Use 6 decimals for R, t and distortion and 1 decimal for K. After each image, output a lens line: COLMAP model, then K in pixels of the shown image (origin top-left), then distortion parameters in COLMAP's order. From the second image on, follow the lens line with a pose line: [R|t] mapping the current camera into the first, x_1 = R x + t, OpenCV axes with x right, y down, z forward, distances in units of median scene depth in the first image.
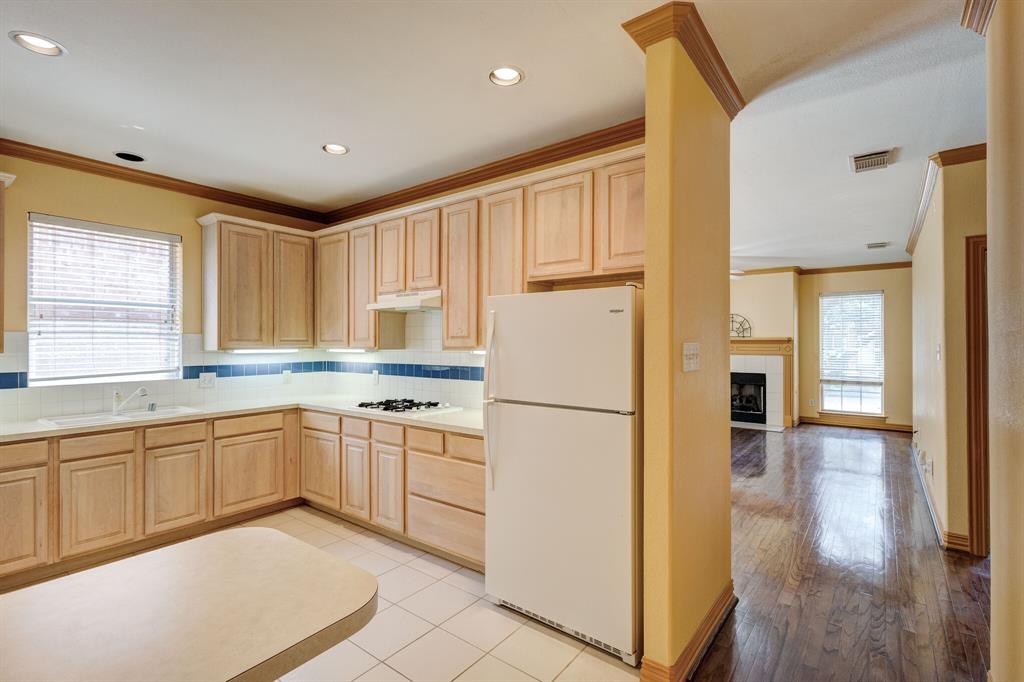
lens RADIAL K [[482.1, 0, 514.3], [0, 482.1, 341.8], [0, 0, 1]] dist [0.008927, -0.000395]
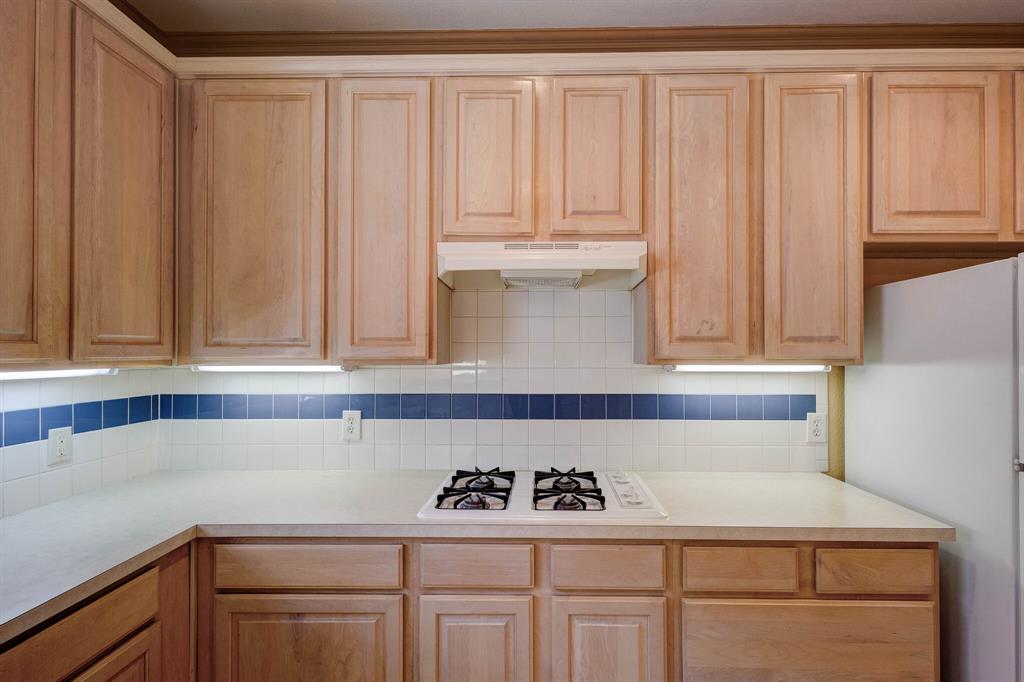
lens RADIAL K [[486.5, 0, 534.1], [0, 486.5, 347.7], [0, 0, 1]] dist [0.003155, 0.000146]
pose [[0.800621, 0.004361, 0.599155, -0.518265], [-0.002268, 0.999988, -0.004248, 0.002300], [-0.599167, 0.002042, 0.800622, 0.644982]]
